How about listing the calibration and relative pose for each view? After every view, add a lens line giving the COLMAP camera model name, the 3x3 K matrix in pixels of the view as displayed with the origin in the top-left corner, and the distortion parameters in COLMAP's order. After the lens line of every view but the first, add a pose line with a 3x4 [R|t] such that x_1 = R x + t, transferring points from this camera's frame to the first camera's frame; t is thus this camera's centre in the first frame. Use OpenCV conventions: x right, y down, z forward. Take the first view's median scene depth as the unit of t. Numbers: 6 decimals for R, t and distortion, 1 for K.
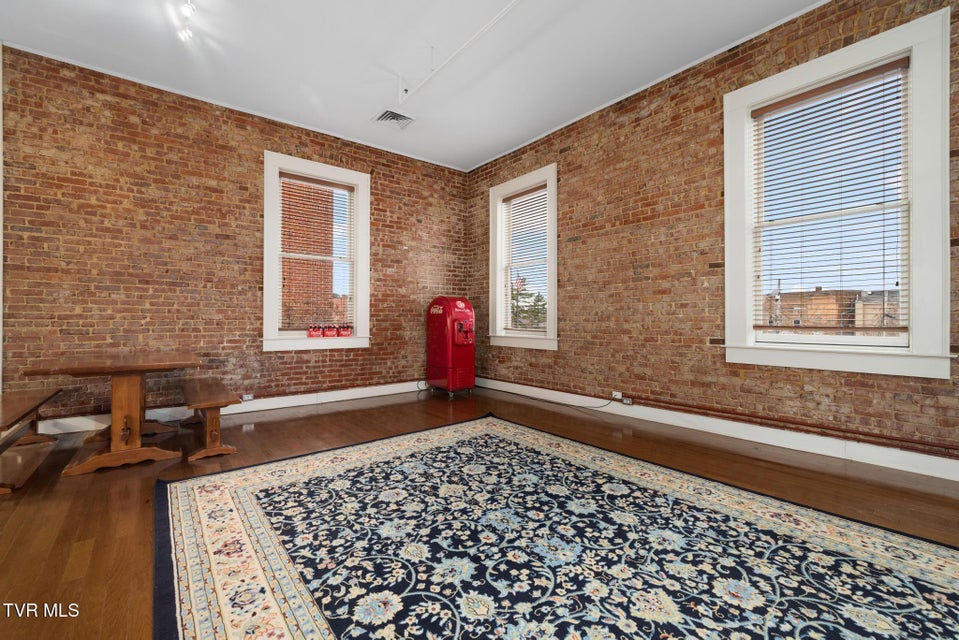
lens RADIAL K [[402.7, 0, 481.1], [0, 402.7, 319.5], [0, 0, 1]] dist [0.000445, 0.000876]
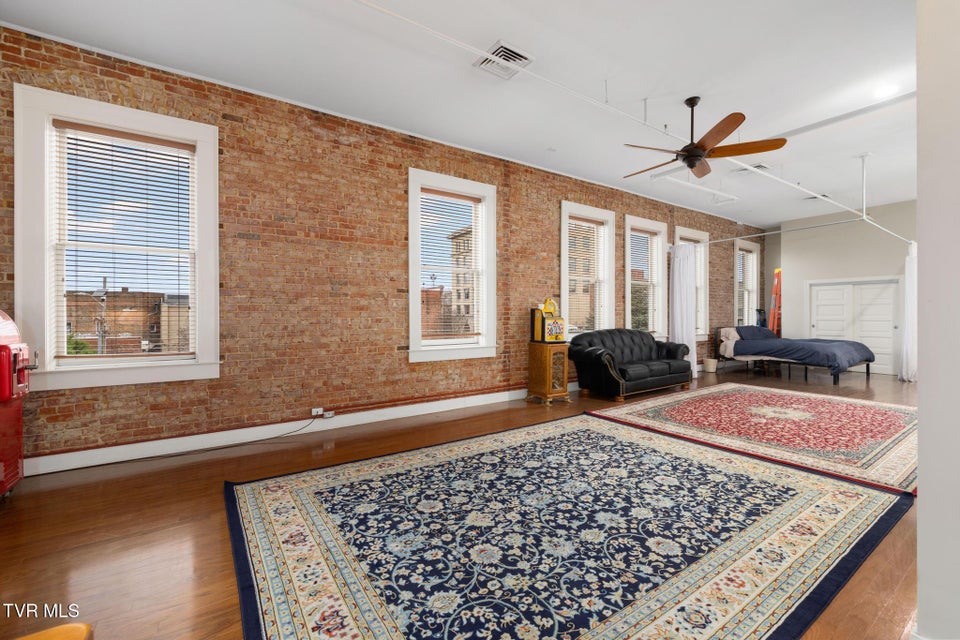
lens RADIAL K [[403.1, 0, 482.9], [0, 403.1, 316.8], [0, 0, 1]] dist [0.000445, 0.000876]
pose [[0.090805, 0.000732, 0.995868, -0.660651], [0.005891, 0.999982, -0.001272, -0.041919], [-0.995851, 0.005983, 0.090799, 0.567447]]
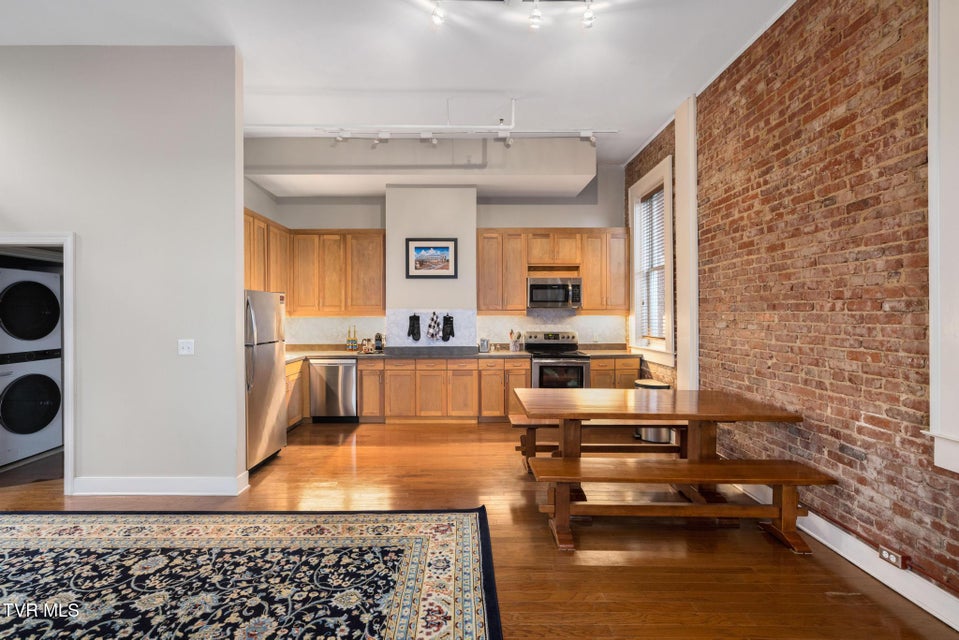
lens RADIAL K [[410.0, 0, 462.1], [0, 410.0, 320.5], [0, 0, 1]] dist [0.001886, -0.000579]
pose [[-0.631186, 0.008752, -0.775582, 0.070400], [0.000732, 0.999943, 0.010688, -0.079796], [0.775631, 0.006179, -0.631156, 1.075195]]
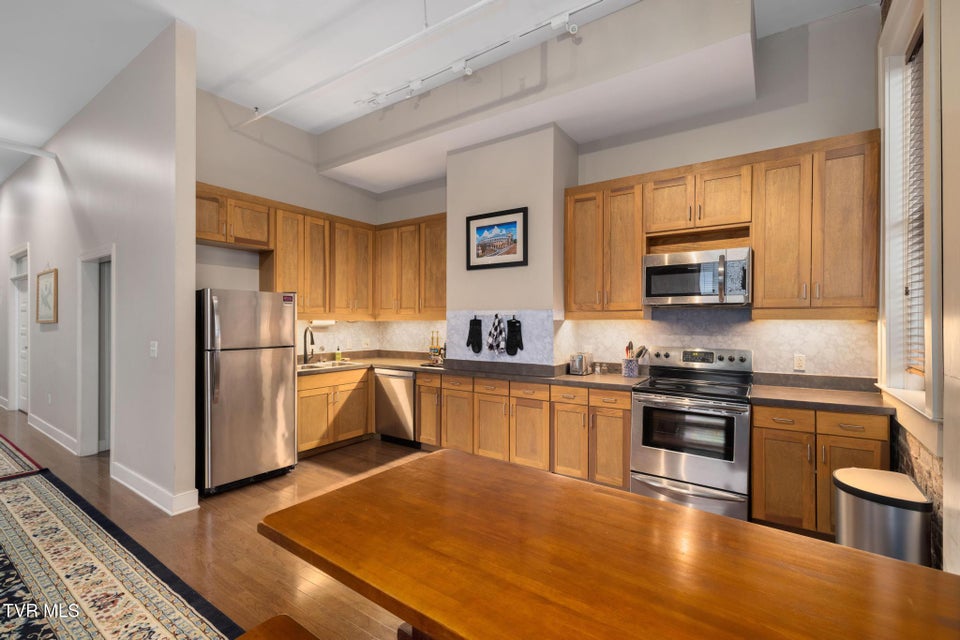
lens RADIAL K [[410.4, 0, 481.7], [0, 410.4, 328.1], [0, 0, 1]] dist [0.001886, -0.000579]
pose [[-0.958914, -0.001940, -0.283689, -0.588908], [-0.005874, 0.999898, 0.013015, -0.073367], [0.283635, 0.014147, -0.958828, 1.076455]]
